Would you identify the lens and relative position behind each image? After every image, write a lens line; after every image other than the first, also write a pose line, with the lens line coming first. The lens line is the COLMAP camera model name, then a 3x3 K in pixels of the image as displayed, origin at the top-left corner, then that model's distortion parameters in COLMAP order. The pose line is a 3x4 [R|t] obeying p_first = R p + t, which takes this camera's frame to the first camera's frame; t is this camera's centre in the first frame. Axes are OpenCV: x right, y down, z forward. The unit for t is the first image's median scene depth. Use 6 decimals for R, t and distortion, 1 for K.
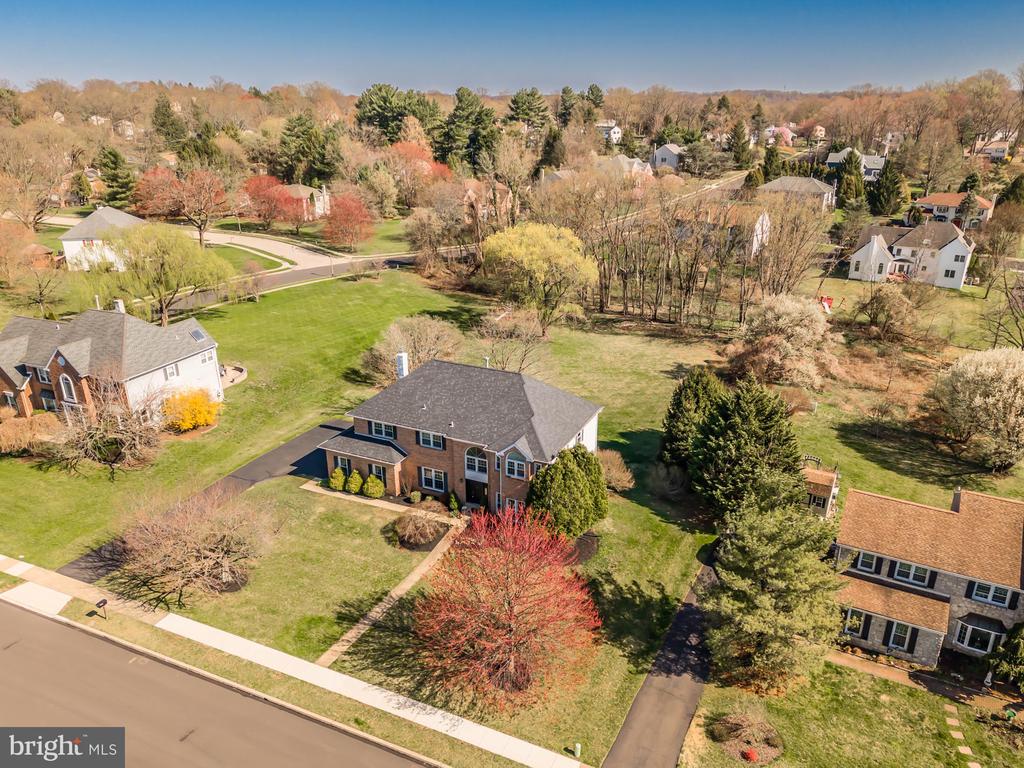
lens RADIAL K [[712.9, 0, 504.2], [0, 712.9, 385.7], [0, 0, 1]] dist [0.006319, -0.001059]
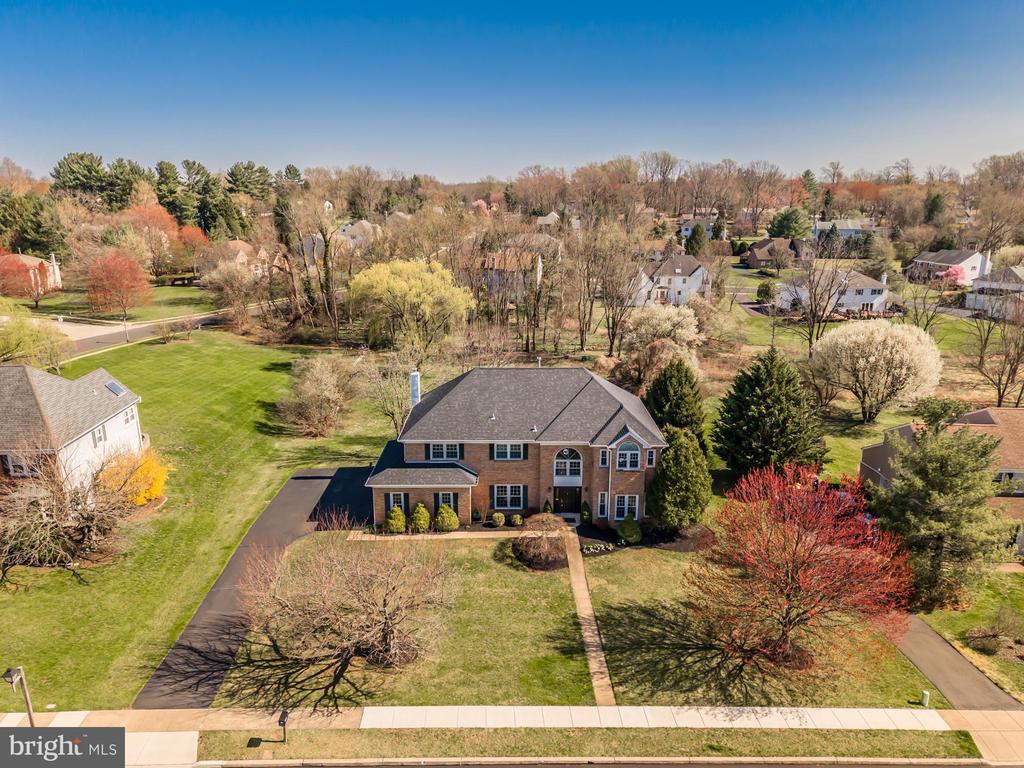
lens RADIAL K [[680.2, 0, 487.9], [0, 680.2, 382.4], [0, 0, 1]] dist [0.004078, 0.000753]
pose [[0.911531, -0.111401, 0.395855, -0.444575], [0.150683, 0.986139, -0.069458, 0.044734], [-0.382630, 0.122962, 0.915682, 0.208501]]
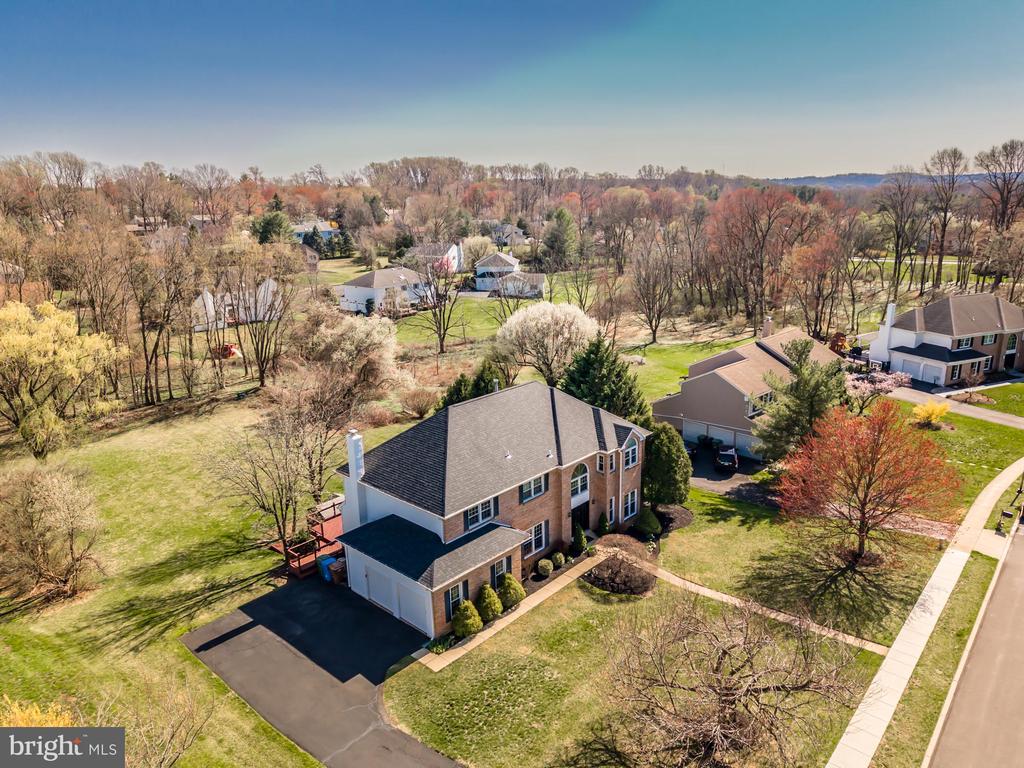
lens RADIAL K [[712.9, 0, 504.2], [0, 712.9, 385.7], [0, 0, 1]] dist [0.006319, -0.001059]
pose [[0.311462, -0.256809, 0.914899, -0.779025], [0.366766, 0.920675, 0.133571, -0.139941], [-0.876627, 0.293951, 0.380944, 0.679106]]
